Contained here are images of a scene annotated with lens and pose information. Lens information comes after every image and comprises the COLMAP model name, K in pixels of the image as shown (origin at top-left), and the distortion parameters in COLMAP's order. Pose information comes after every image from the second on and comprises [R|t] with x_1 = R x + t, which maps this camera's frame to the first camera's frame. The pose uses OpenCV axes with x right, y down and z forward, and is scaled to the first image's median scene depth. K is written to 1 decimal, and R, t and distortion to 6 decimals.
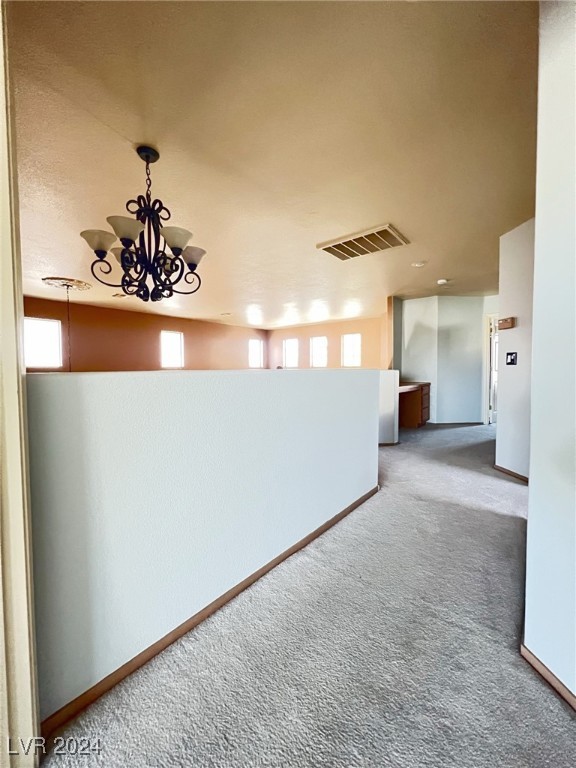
lens RADIAL K [[308.0, 0, 288.5], [0, 308.0, 381.2], [0, 0, 1]] dist [0.002747, 0.000109]
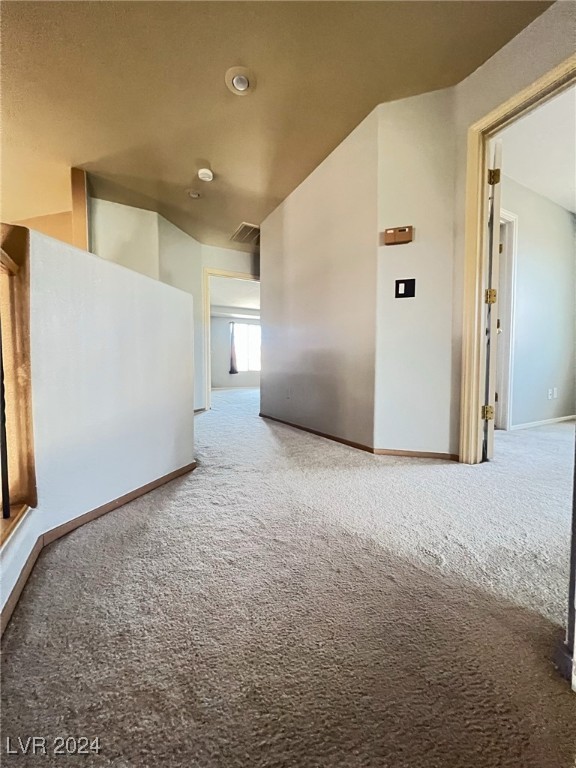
lens RADIAL K [[308.0, 0, 290.1], [0, 308.0, 382.7], [0, 0, 1]] dist [0.002747, 0.000109]
pose [[0.363656, -0.032935, 0.930951, -0.023004], [0.034391, 0.999168, 0.021914, 0.111777], [-0.930898, 0.024047, 0.364486, 0.962326]]
